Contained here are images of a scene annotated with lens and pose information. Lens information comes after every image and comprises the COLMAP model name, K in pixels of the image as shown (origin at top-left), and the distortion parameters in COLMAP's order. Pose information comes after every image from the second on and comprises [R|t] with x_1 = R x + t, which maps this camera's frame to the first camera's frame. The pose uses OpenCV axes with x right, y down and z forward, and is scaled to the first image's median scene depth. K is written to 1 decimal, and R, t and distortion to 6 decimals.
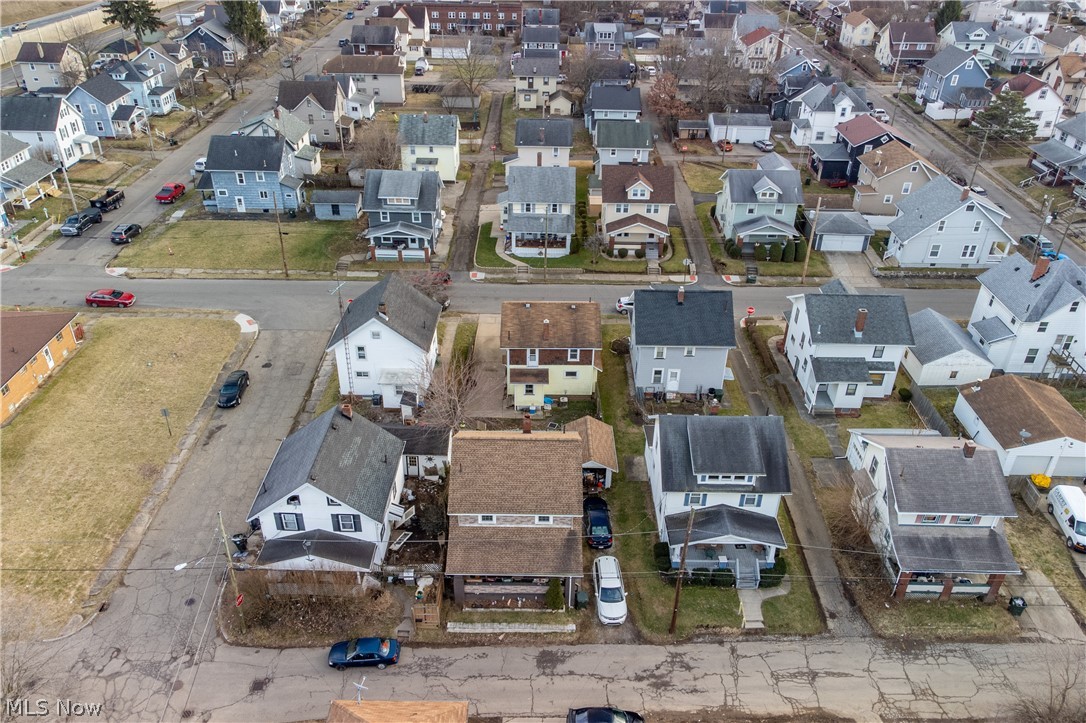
lens RADIAL K [[811.0, 0, 542.8], [0, 811.0, 371.7], [0, 0, 1]] dist [0.029960, -0.006096]
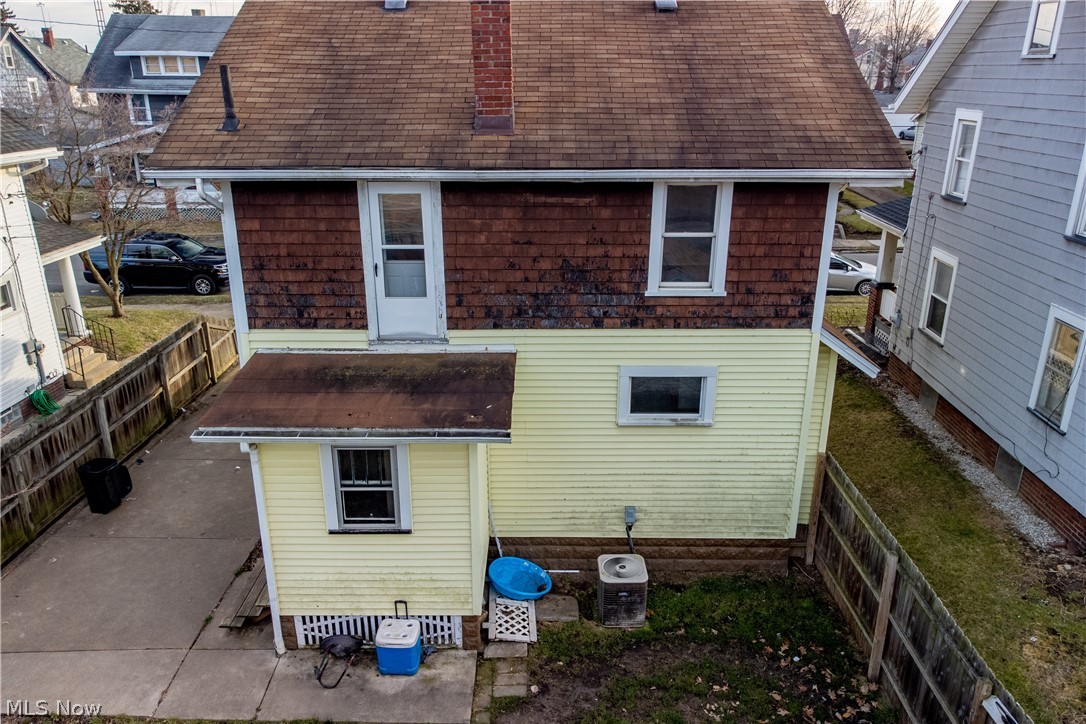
lens RADIAL K [[811.0, 0, 542.8], [0, 811.0, 372.2], [0, 0, 1]] dist [0.029960, -0.006096]
pose [[0.999907, -0.006786, -0.011797, 0.013722], [0.004077, 0.976372, -0.216059, 0.031523], [0.012985, 0.215991, 0.976309, 0.858180]]
